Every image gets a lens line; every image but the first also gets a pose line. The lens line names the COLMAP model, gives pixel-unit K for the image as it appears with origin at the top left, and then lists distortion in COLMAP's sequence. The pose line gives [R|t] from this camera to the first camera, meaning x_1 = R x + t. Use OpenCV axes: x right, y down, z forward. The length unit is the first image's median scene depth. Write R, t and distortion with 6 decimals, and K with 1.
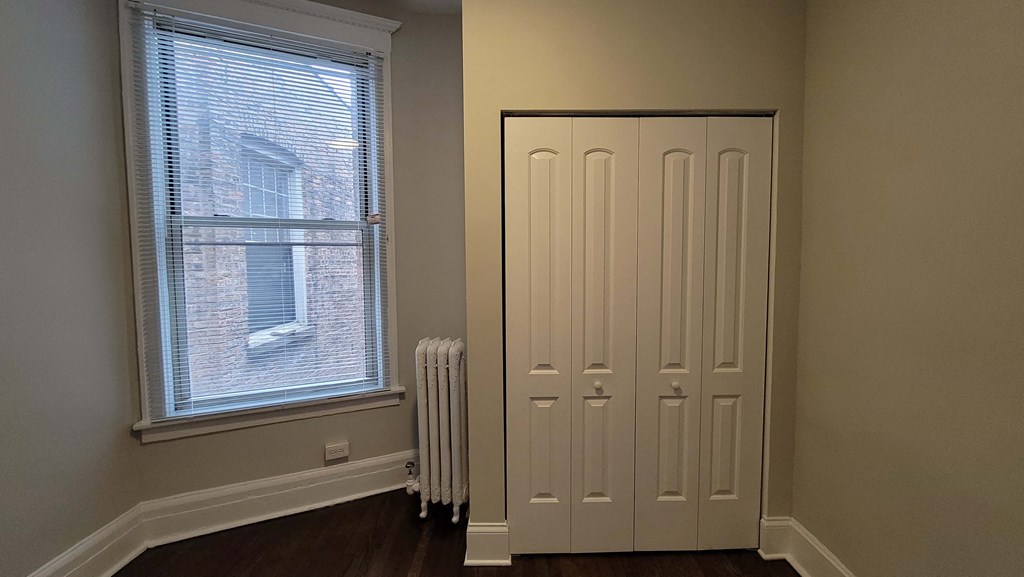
lens RADIAL K [[428.2, 0, 496.9], [0, 428.2, 286.1], [0, 0, 1]] dist [-0.000868, 0.000218]
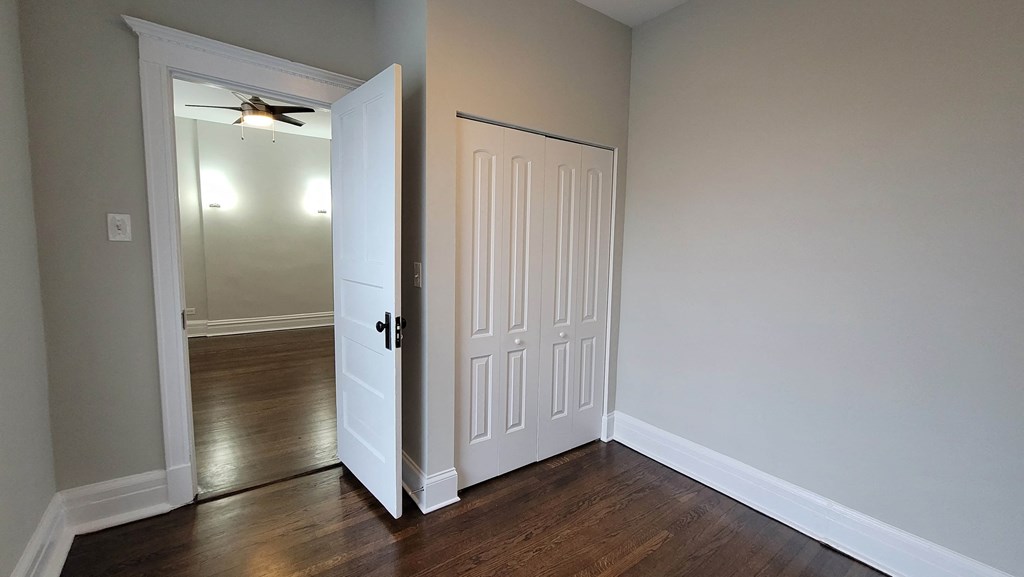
lens RADIAL K [[428.2, 0, 496.9], [0, 428.2, 286.1], [0, 0, 1]] dist [-0.000868, 0.000218]
pose [[0.815480, -0.035293, 0.577708, -0.116266], [0.009173, 0.998802, 0.048070, 0.000572], [-0.578713, -0.033900, 0.814827, -0.001381]]
